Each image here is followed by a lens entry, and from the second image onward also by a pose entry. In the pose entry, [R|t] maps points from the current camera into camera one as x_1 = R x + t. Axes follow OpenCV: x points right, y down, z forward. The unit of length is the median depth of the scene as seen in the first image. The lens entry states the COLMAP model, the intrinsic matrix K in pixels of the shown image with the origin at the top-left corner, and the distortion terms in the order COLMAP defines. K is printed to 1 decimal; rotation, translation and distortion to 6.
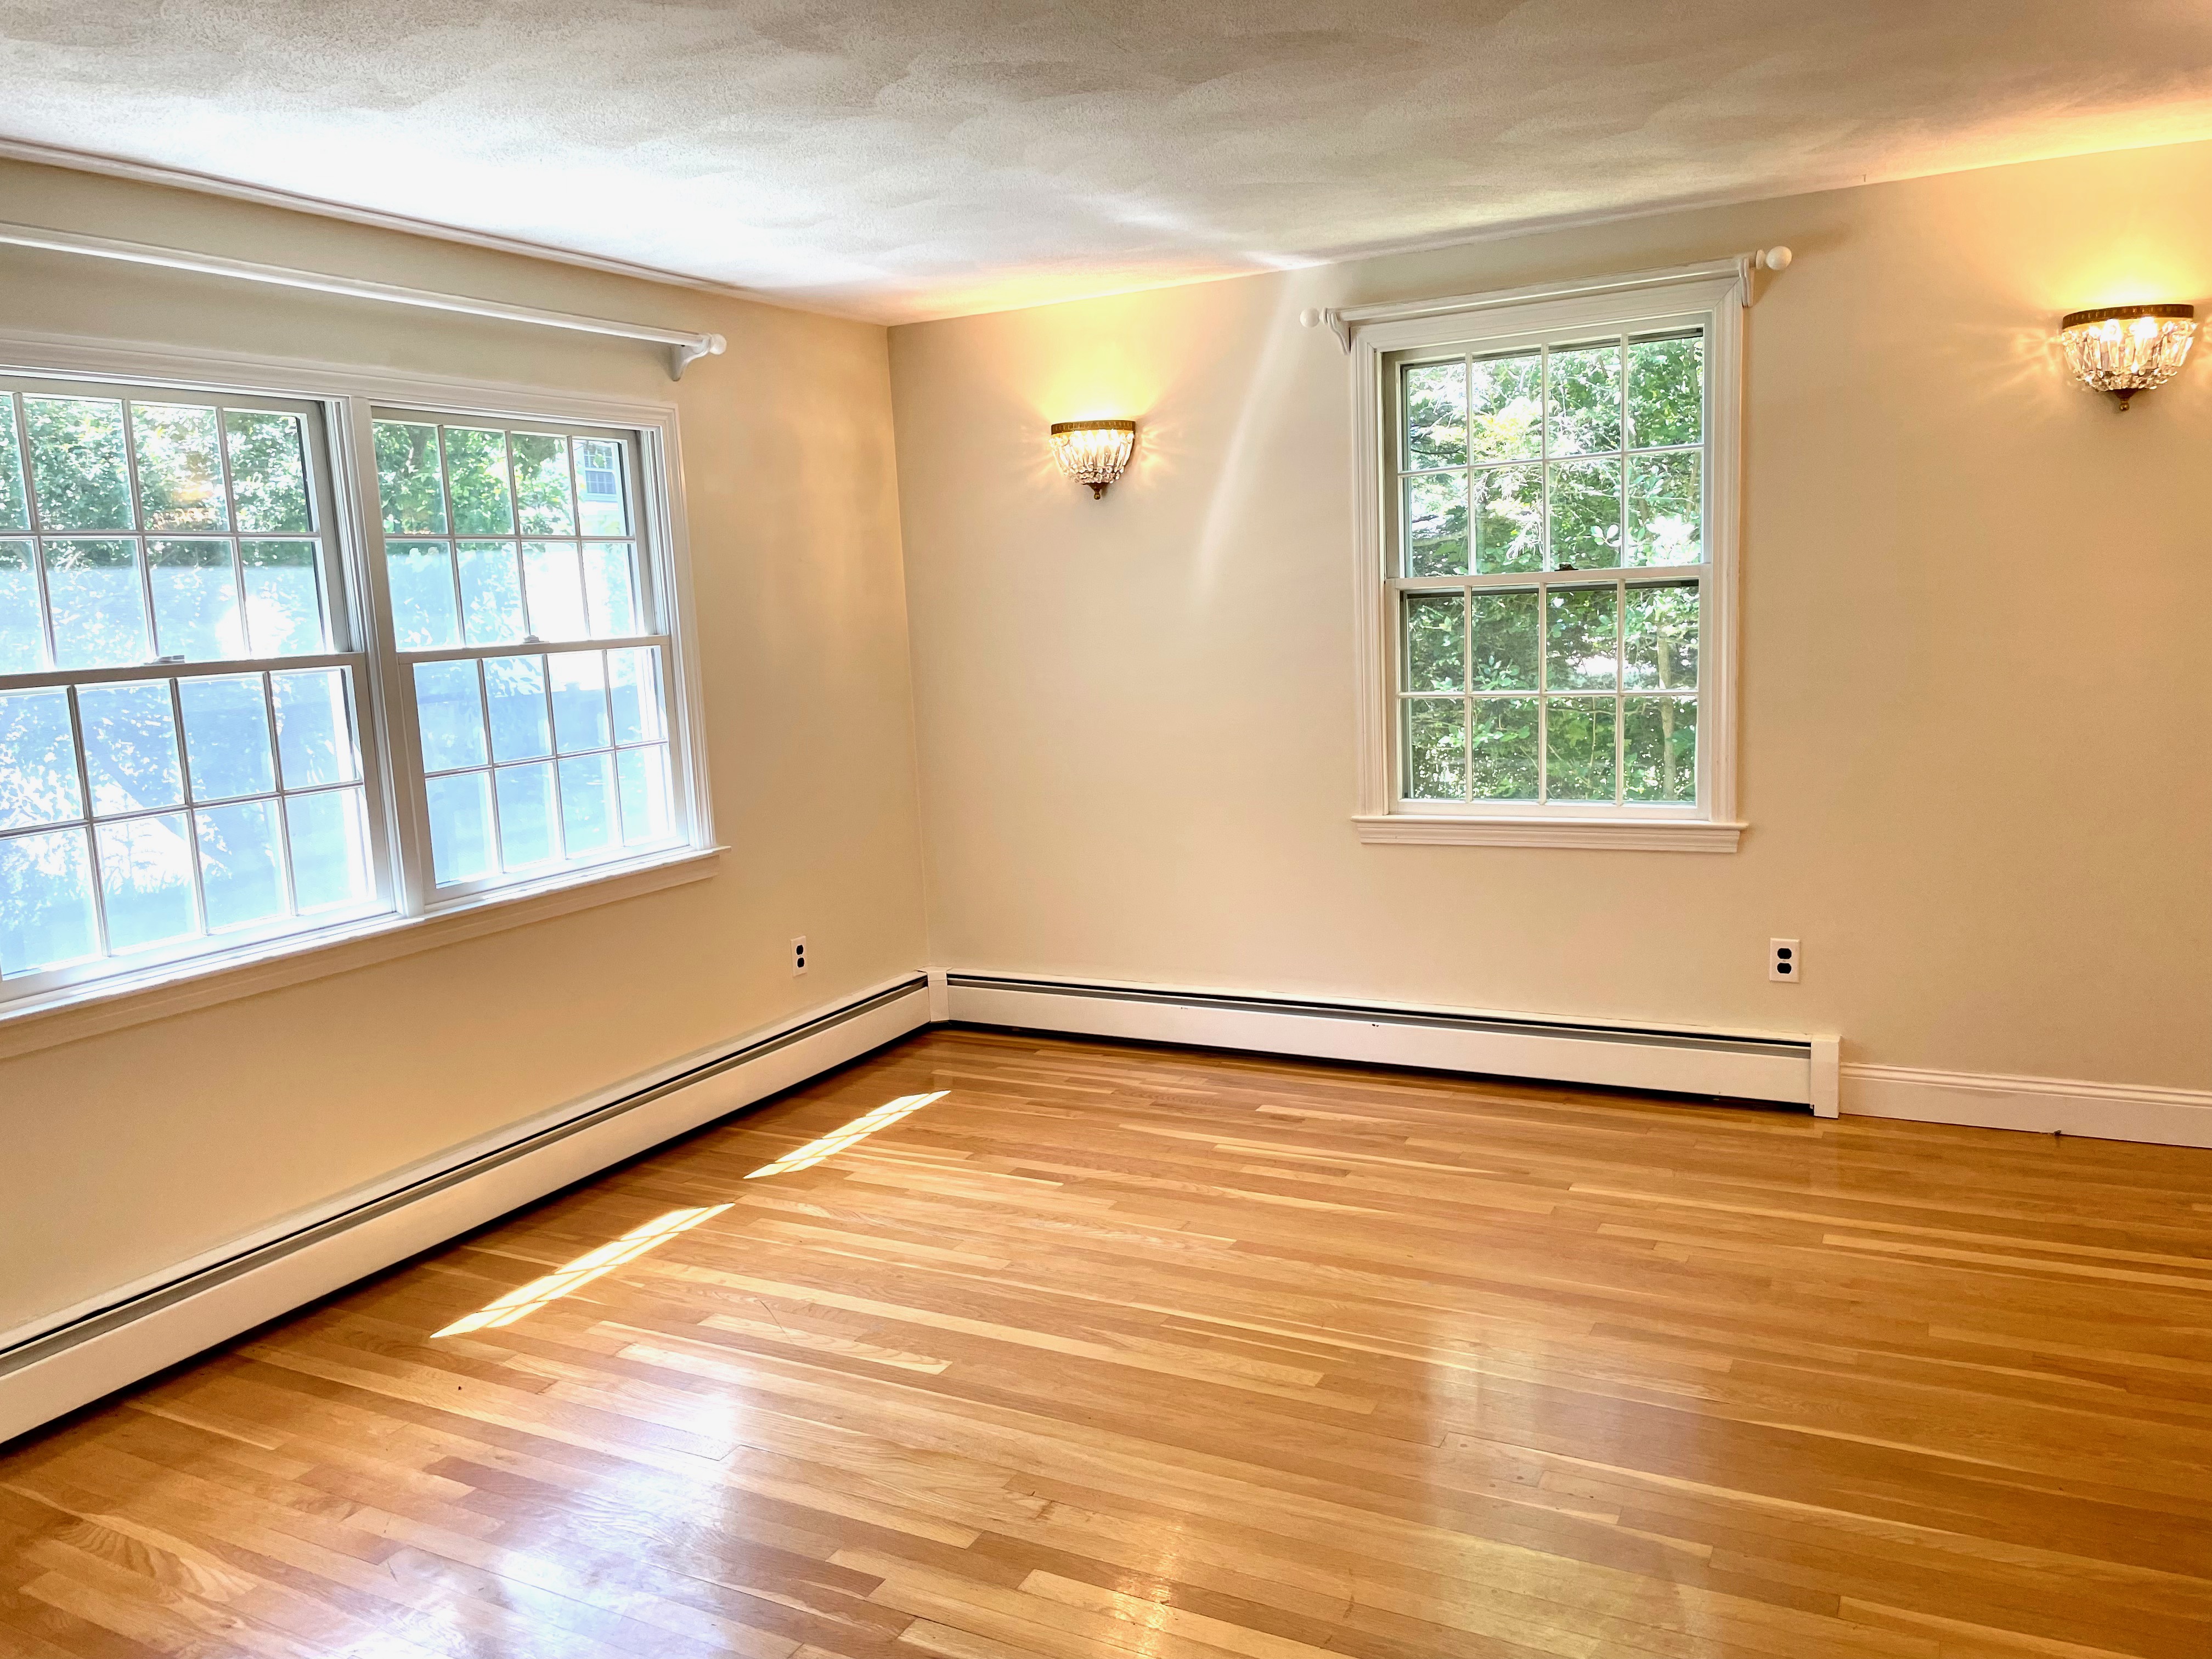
lens RADIAL K [[1667.7, 0, 1108.9], [0, 1667.7, 836.4], [0, 0, 1]] dist [0.014999, -0.004849]
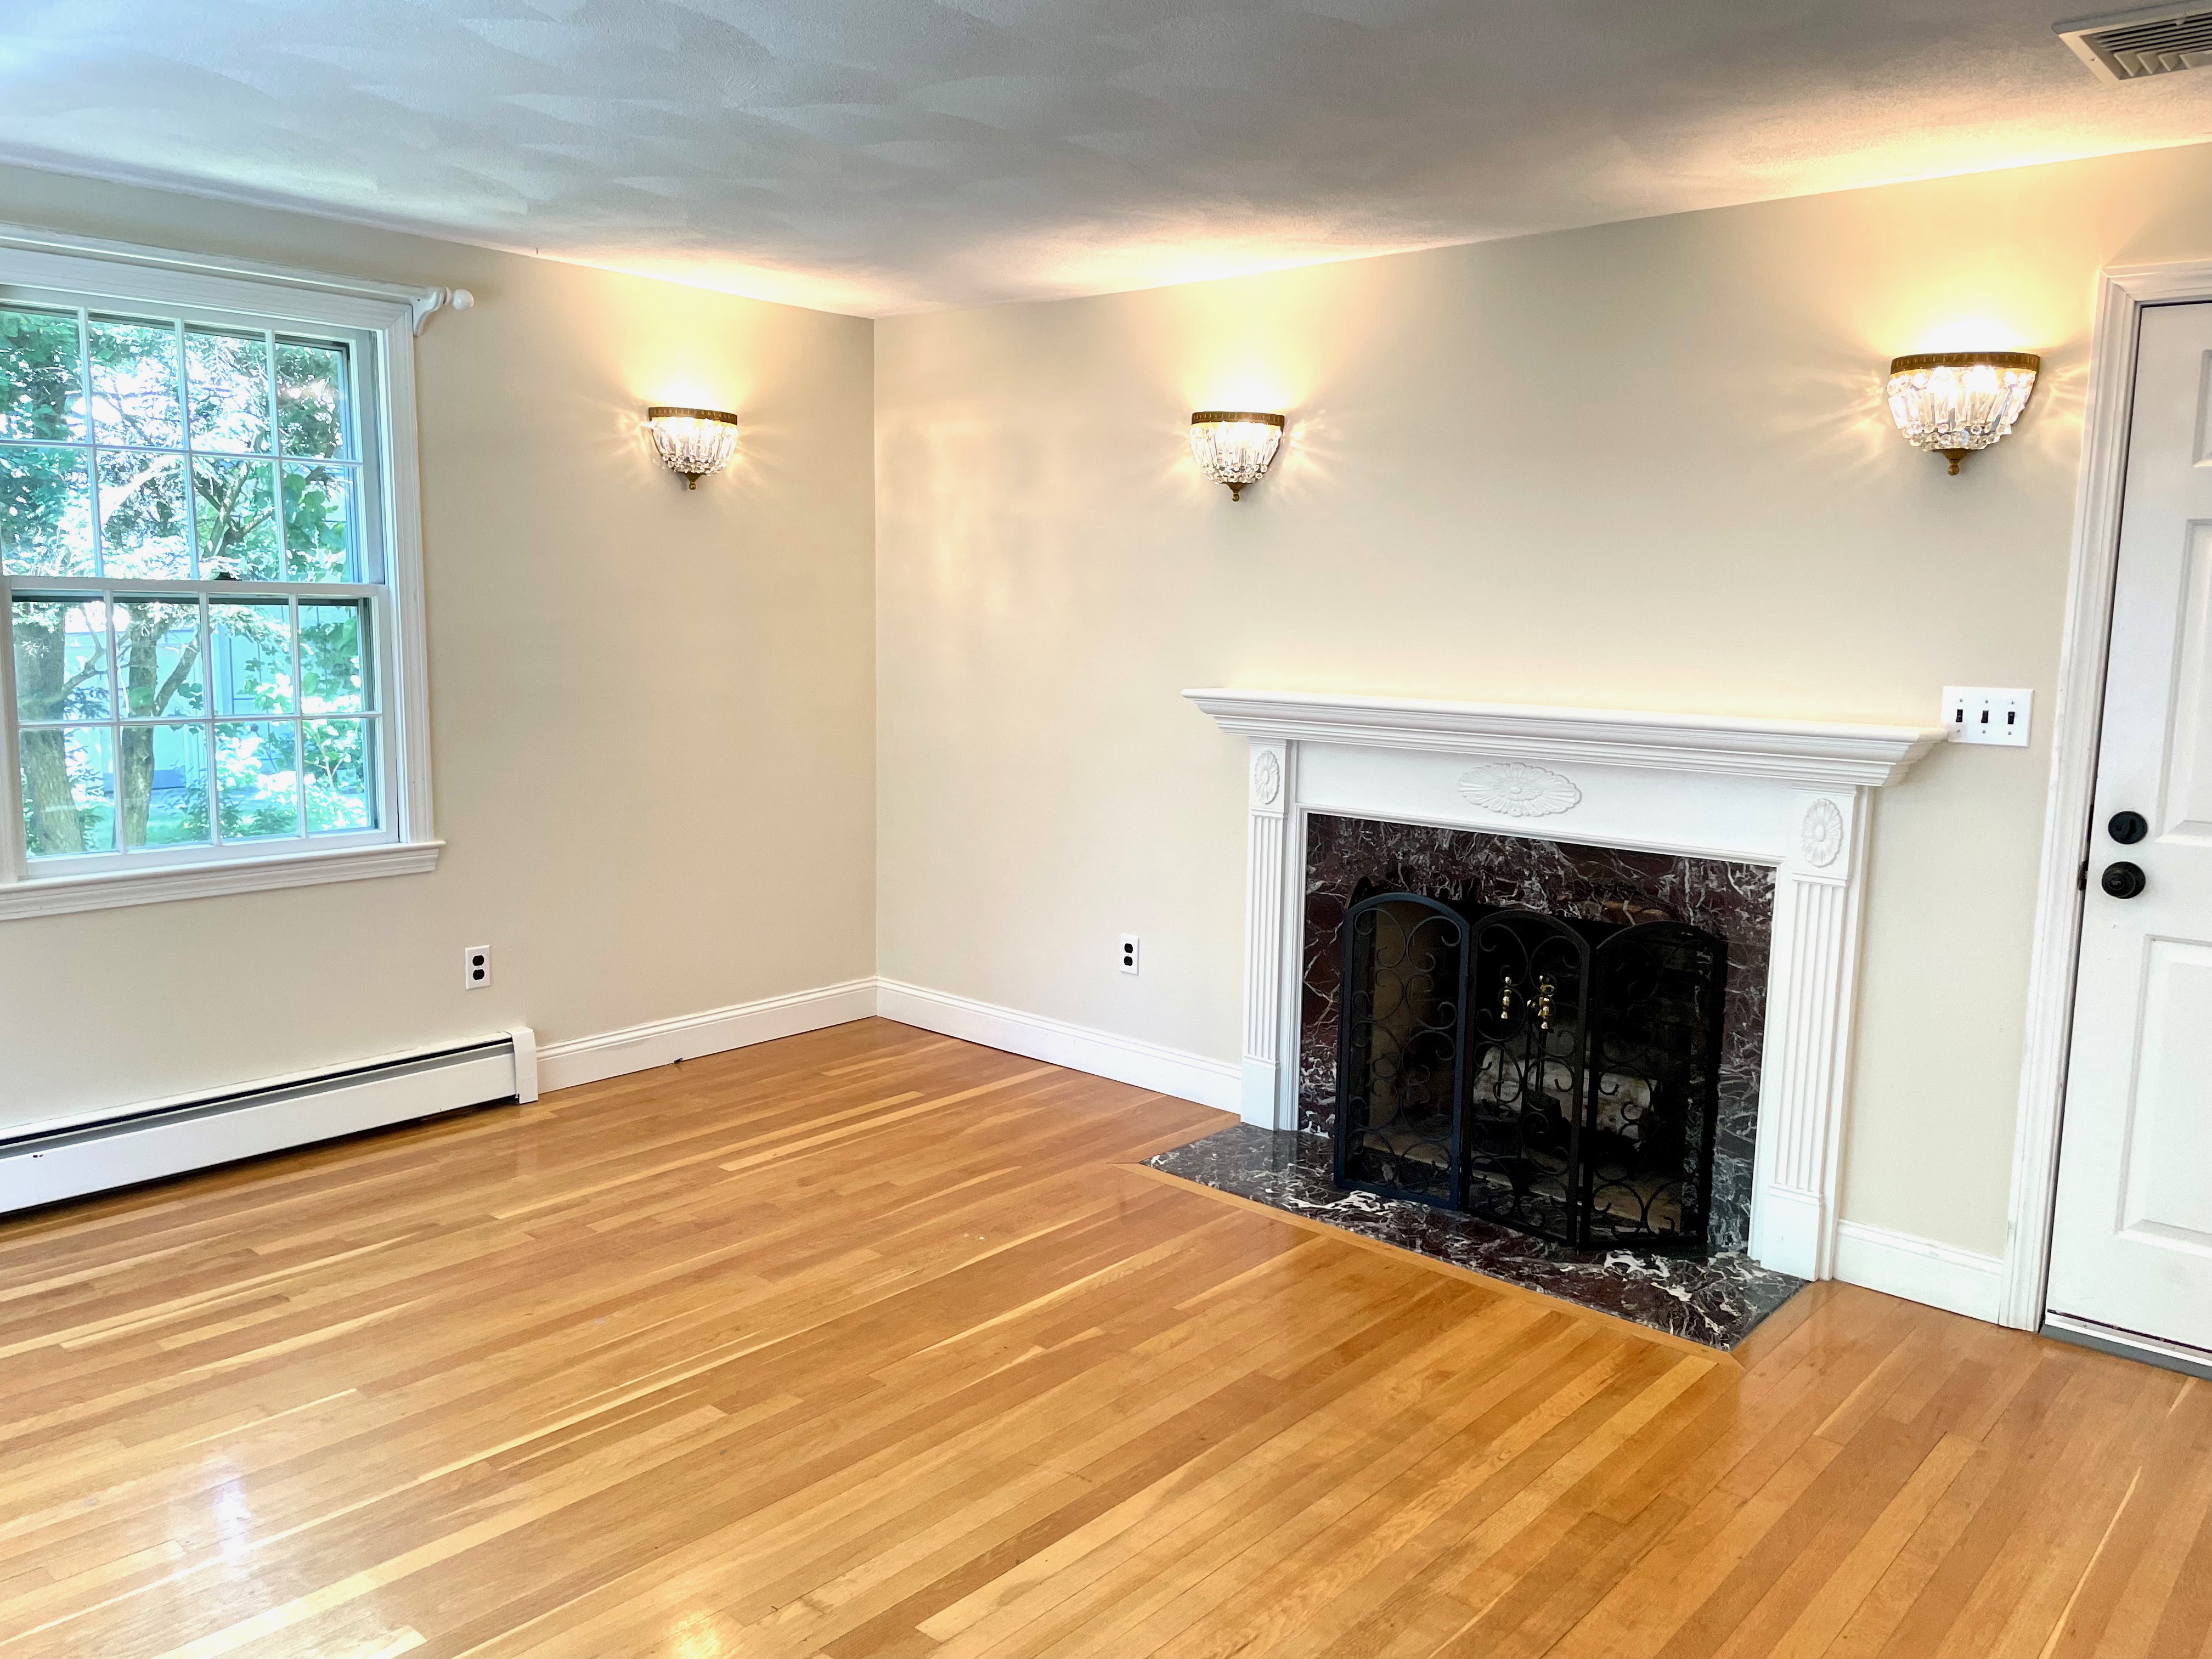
lens RADIAL K [[1667.7, 0, 1111.1], [0, 1667.7, 827.7], [0, 0, 1]] dist [0.014999, -0.004849]
pose [[0.213464, -0.082373, 0.973472, -0.584198], [0.109897, 0.992139, 0.059855, -0.035312], [-0.970750, 0.094205, 0.220838, 0.413921]]
